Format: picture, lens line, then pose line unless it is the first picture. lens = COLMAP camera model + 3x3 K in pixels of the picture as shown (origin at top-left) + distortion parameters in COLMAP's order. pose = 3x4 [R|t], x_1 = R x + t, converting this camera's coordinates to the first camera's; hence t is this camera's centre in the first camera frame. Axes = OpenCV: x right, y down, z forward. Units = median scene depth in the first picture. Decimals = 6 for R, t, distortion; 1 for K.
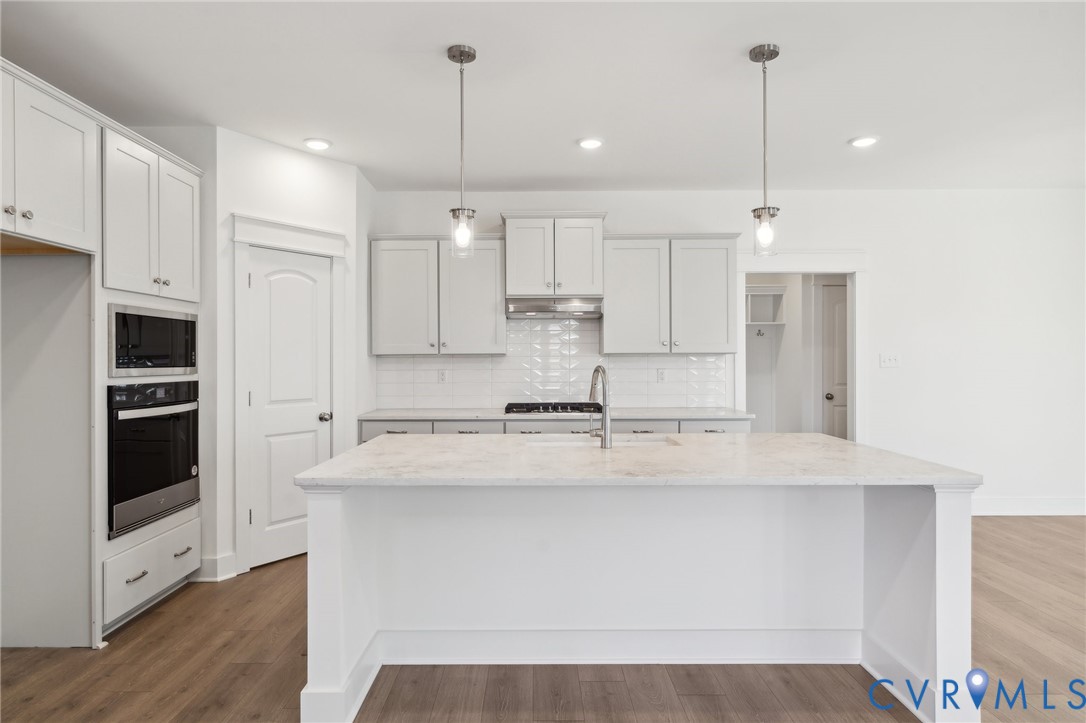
lens RADIAL K [[636.6, 0, 543.0], [0, 636.6, 361.5], [0, 0, 1]] dist [-0.000447, -0.000884]
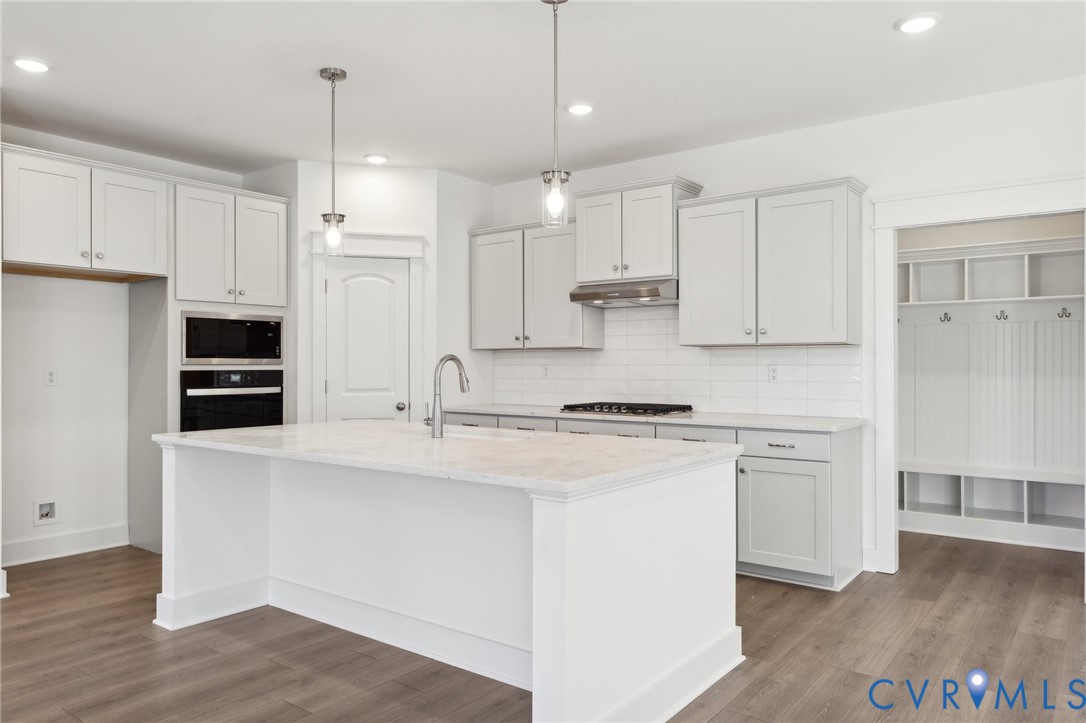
lens RADIAL K [[775.8, 0, 543.0], [0, 775.8, 361.5], [0, 0, 1]] dist [-0.002091, 0.000813]
pose [[0.789785, 0.000762, -0.613383, 0.752980], [-0.003364, 0.999990, -0.003088, 0.016156], [0.613374, 0.004502, 0.789780, 0.117188]]
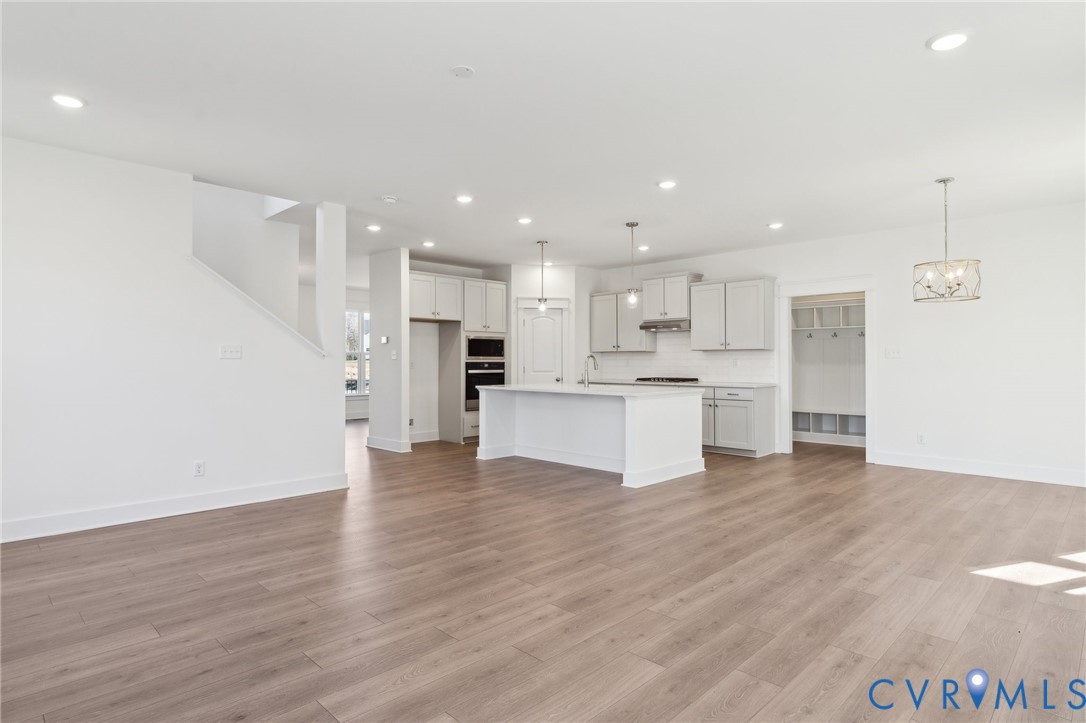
lens RADIAL K [[601.2, 0, 543.0], [0, 601.2, 361.5], [0, 0, 1]] dist [-0.001281, -0.000016]
pose [[0.702687, 0.001837, -0.711497, 1.312102], [-0.002557, 0.999997, 0.000056, 0.026584], [0.711495, 0.001780, 0.702689, -0.629616]]
